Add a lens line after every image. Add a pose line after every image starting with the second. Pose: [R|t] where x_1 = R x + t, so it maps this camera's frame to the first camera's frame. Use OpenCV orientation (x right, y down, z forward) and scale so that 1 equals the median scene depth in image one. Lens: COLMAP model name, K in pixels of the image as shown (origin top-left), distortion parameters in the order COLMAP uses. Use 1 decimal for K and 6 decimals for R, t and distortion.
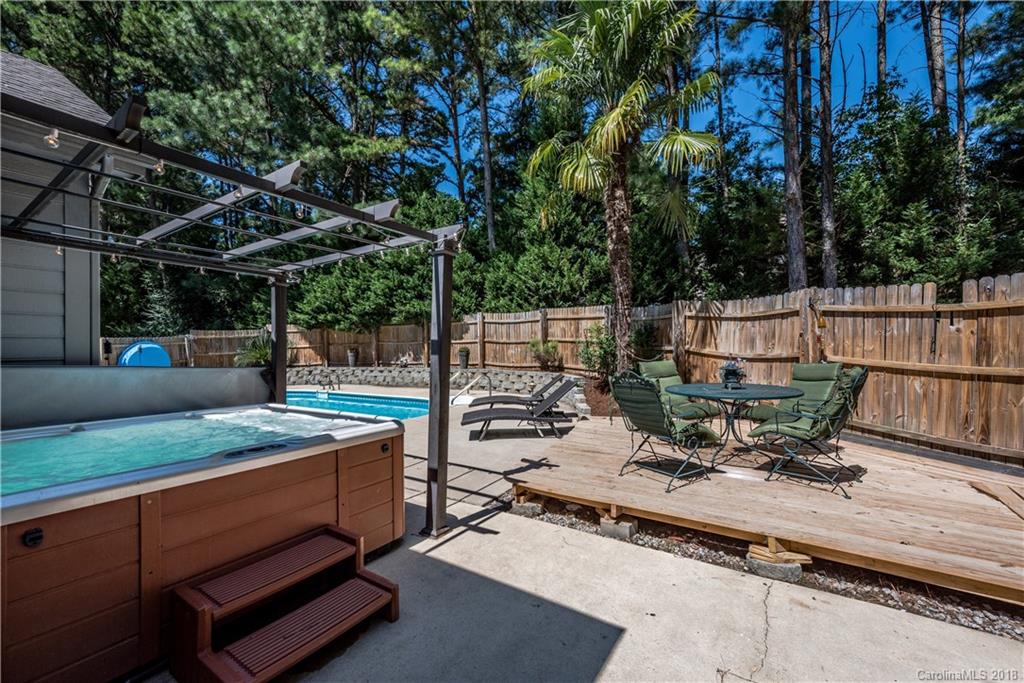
lens RADIAL K [[398.9, 0, 516.4], [0, 398.9, 336.3], [0, 0, 1]] dist [0.009067, -0.000012]
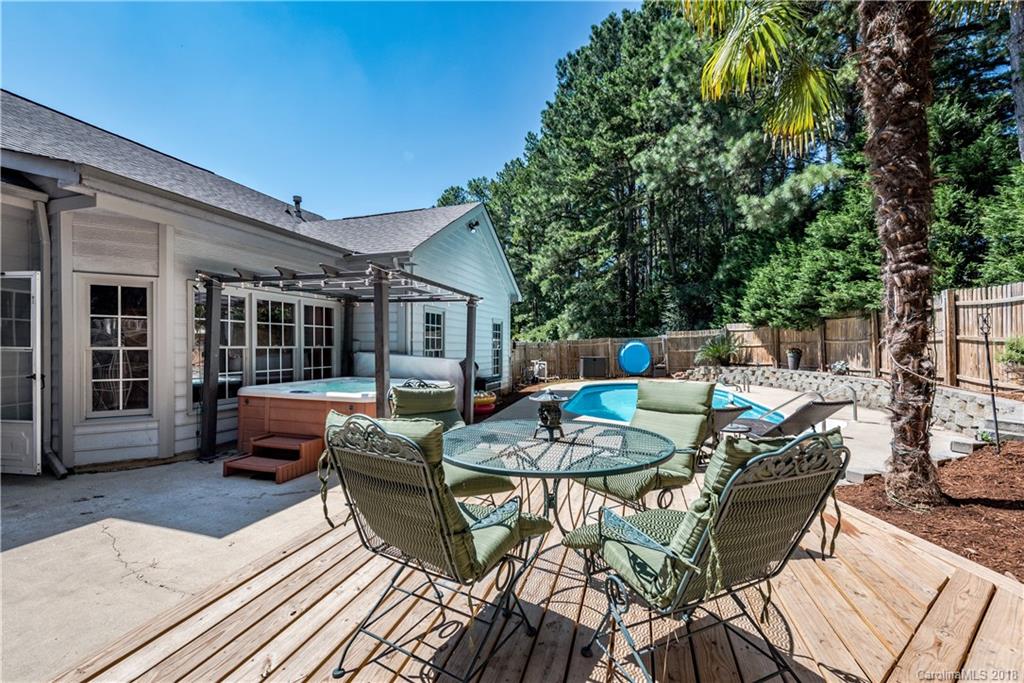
lens RADIAL K [[398.9, 0, 516.4], [0, 398.9, 336.3], [0, 0, 1]] dist [0.009067, -0.000012]
pose [[0.283804, -0.013424, -0.958788, 0.252569], [0.020384, 0.999760, -0.007964, 0.000052], [0.958666, -0.017284, 0.284010, 0.197744]]
